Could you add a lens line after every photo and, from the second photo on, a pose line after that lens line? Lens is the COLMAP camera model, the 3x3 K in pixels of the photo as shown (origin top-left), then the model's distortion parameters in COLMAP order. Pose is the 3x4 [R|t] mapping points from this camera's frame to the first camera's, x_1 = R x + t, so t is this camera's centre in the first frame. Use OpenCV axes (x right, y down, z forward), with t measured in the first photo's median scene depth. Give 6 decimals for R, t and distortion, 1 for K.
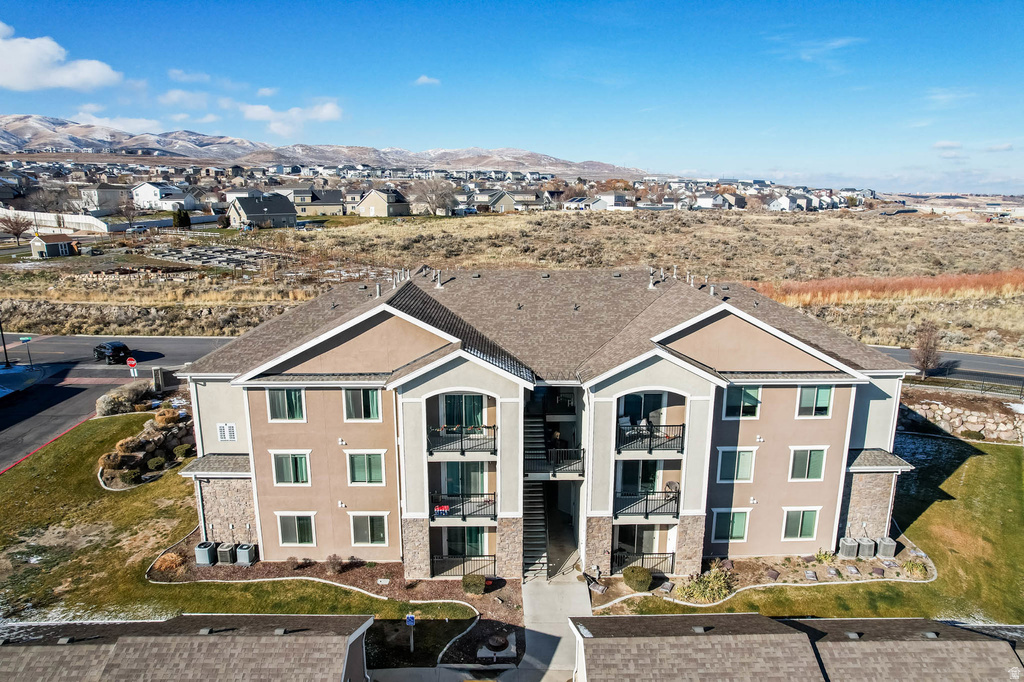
lens RADIAL K [[650.1, 0, 516.5], [0, 650.1, 342.4], [0, 0, 1]] dist [-0.043101, 0.018097]
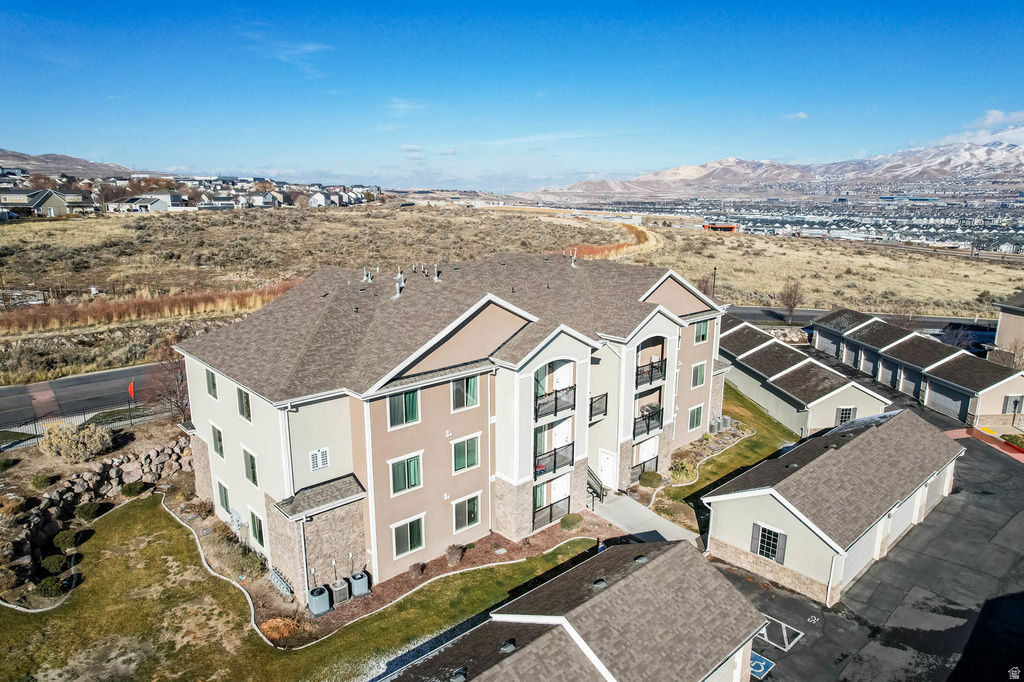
lens RADIAL K [[650.1, 0, 515.1], [0, 650.1, 340.8], [0, 0, 1]] dist [-0.043101, 0.018097]
pose [[0.752202, -0.148792, 0.641913, -0.802615], [0.147776, 0.987450, 0.055720, -0.032767], [-0.642148, 0.052947, 0.764750, 0.134391]]
